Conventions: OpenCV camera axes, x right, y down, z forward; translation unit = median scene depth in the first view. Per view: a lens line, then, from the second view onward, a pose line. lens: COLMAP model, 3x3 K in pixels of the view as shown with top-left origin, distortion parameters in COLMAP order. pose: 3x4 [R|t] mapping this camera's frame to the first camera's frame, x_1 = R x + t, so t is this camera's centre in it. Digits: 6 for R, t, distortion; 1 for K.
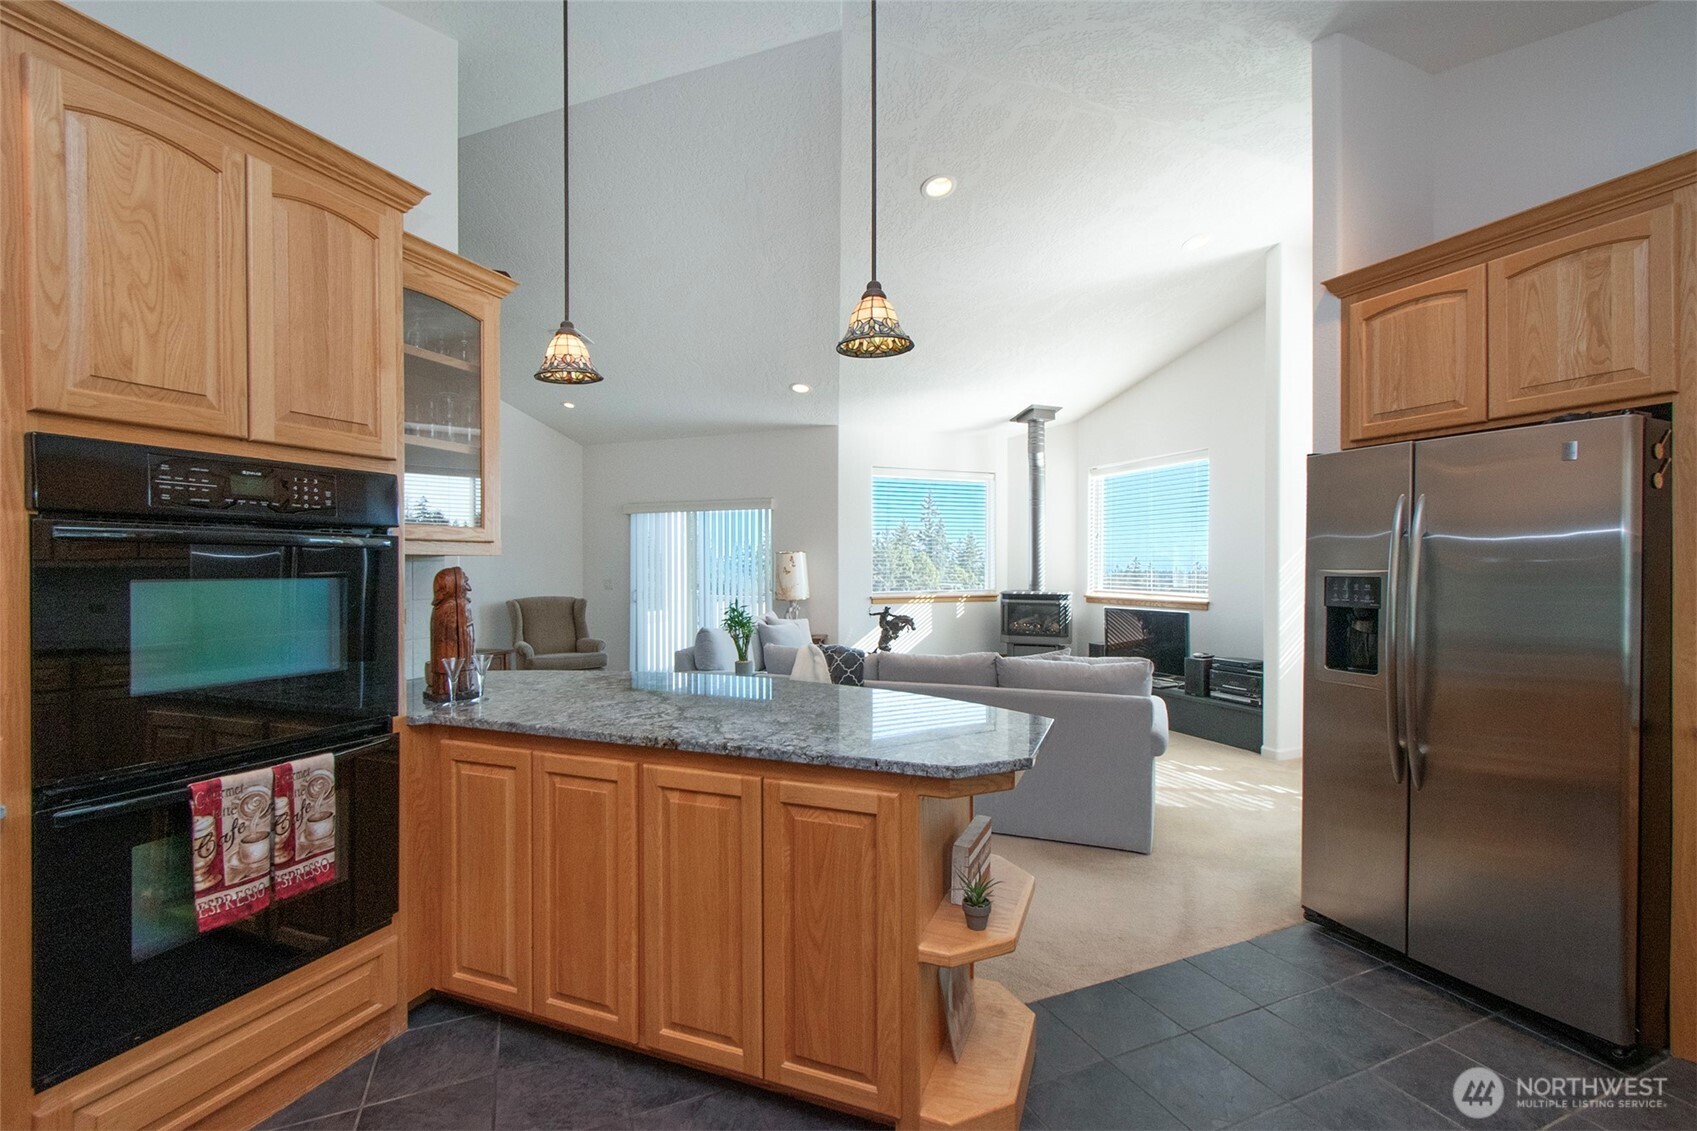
lens RADIAL K [[738.6, 0, 852.2], [0, 738.6, 569.9], [0, 0, 1]] dist [0.002295, 0.000414]
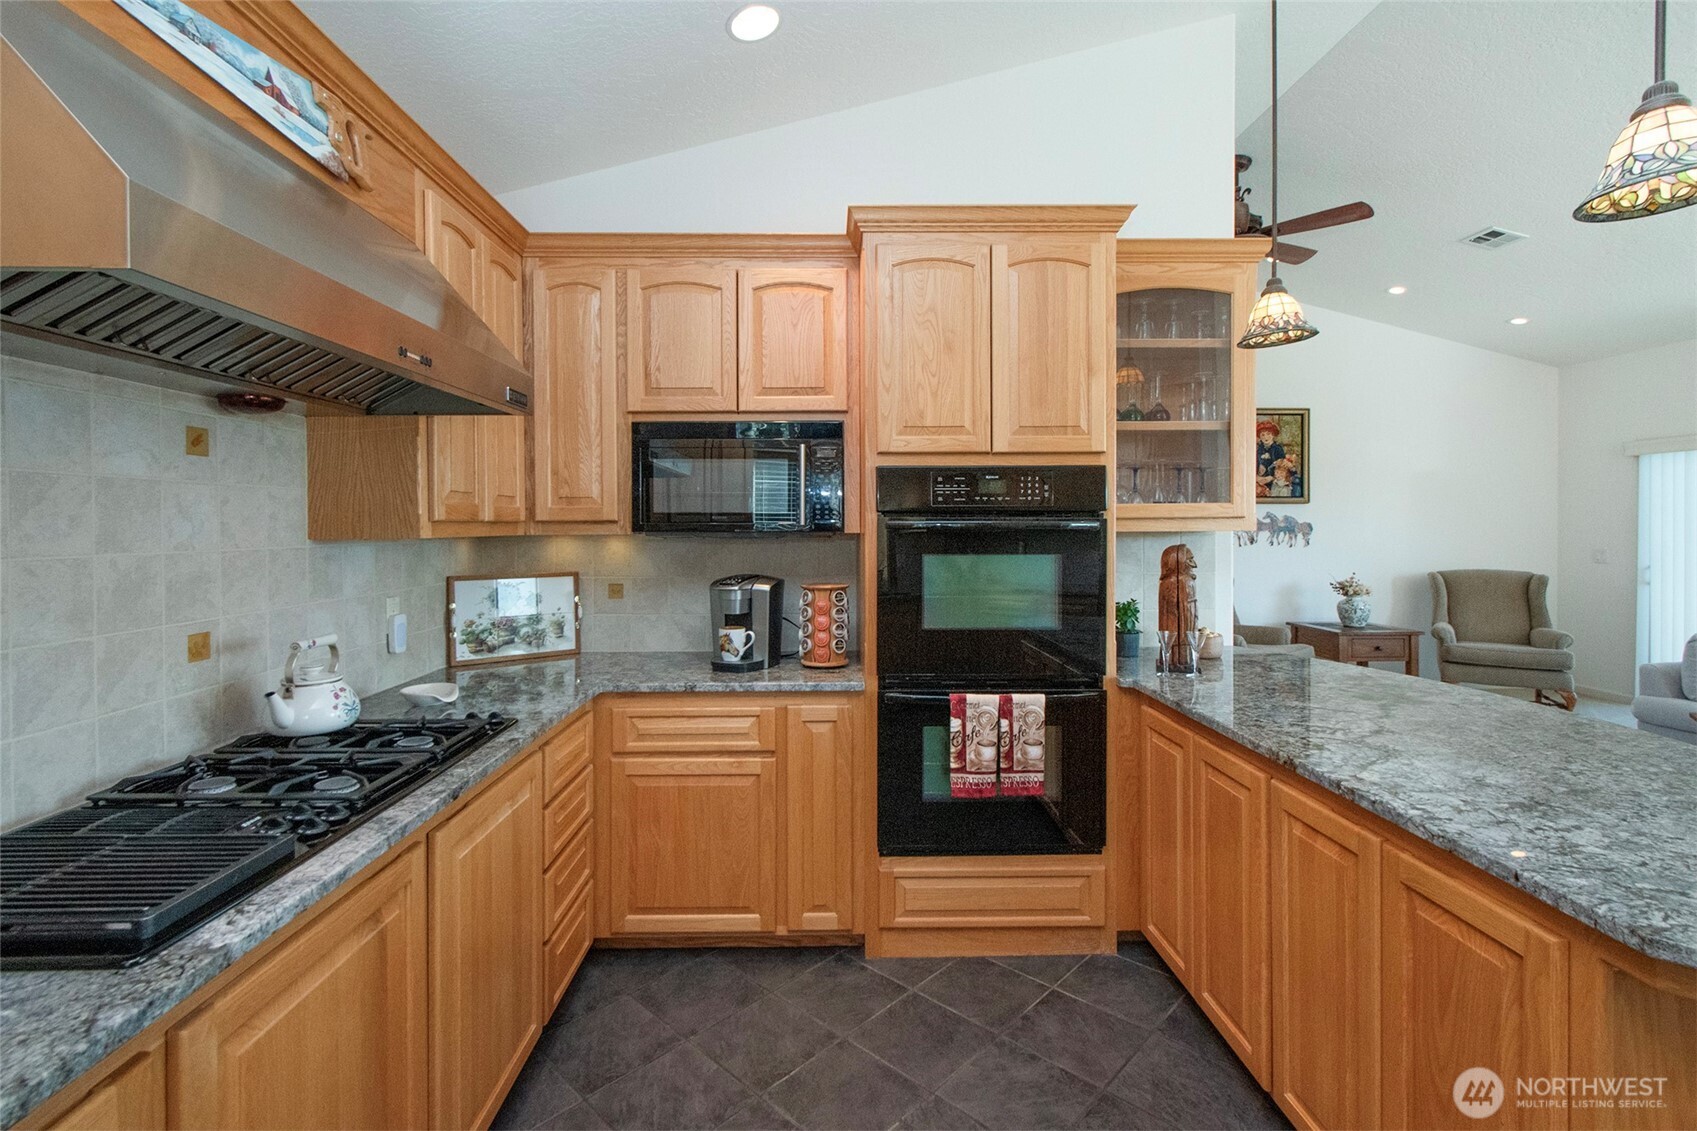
lens RADIAL K [[785.7, 0, 849.2], [0, 785.7, 531.9], [0, 0, 1]] dist [-0.000601, -0.000560]
pose [[0.388266, 0.009329, -0.921500, 0.399111], [-0.004257, 0.999956, 0.008329, -0.038112], [0.921537, 0.000689, 0.388289, 0.183238]]
